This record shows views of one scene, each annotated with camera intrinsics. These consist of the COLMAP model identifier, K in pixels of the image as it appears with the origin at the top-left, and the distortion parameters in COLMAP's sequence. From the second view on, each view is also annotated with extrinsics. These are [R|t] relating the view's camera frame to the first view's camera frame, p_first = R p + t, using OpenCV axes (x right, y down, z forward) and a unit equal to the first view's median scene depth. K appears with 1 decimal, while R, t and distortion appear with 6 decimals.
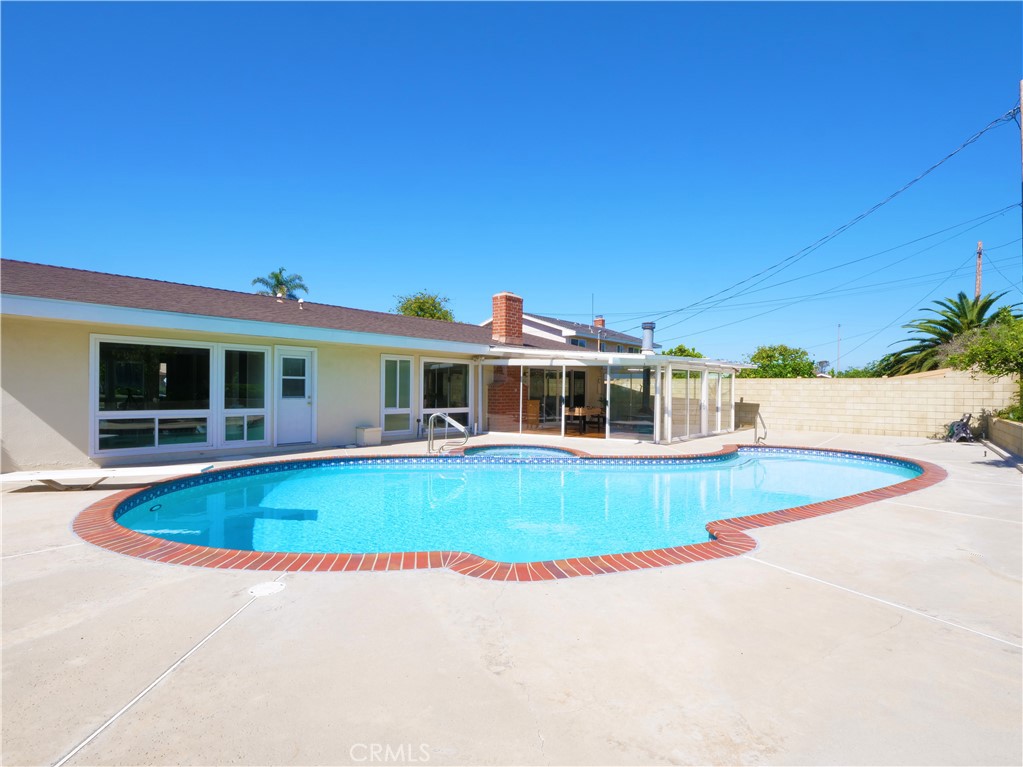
lens RADIAL K [[500.7, 0, 511.9], [0, 500.7, 404.0], [0, 0, 1]] dist [-0.003465, -0.000583]
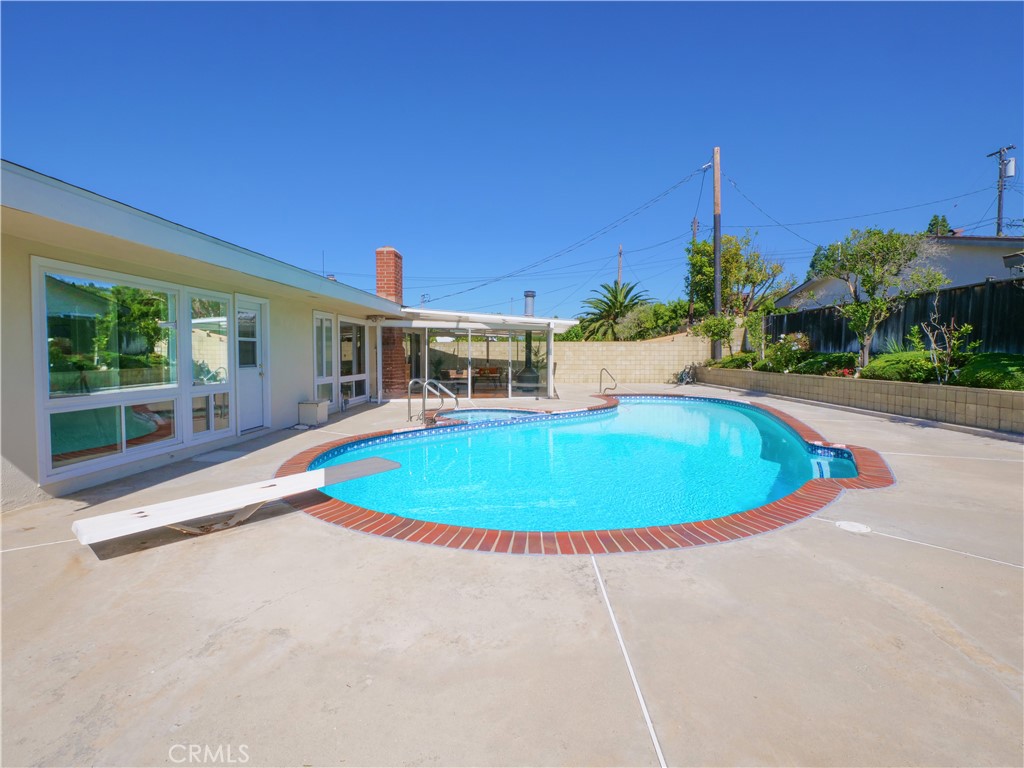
lens RADIAL K [[498.1, 0, 512.0], [0, 498.1, 384.0], [0, 0, 1]] dist [-0.000610, 0.000312]
pose [[0.791771, -0.049583, 0.608803, -0.431005], [0.028435, 0.998611, 0.044349, -0.006863], [-0.610156, -0.017802, 0.792081, 0.141461]]
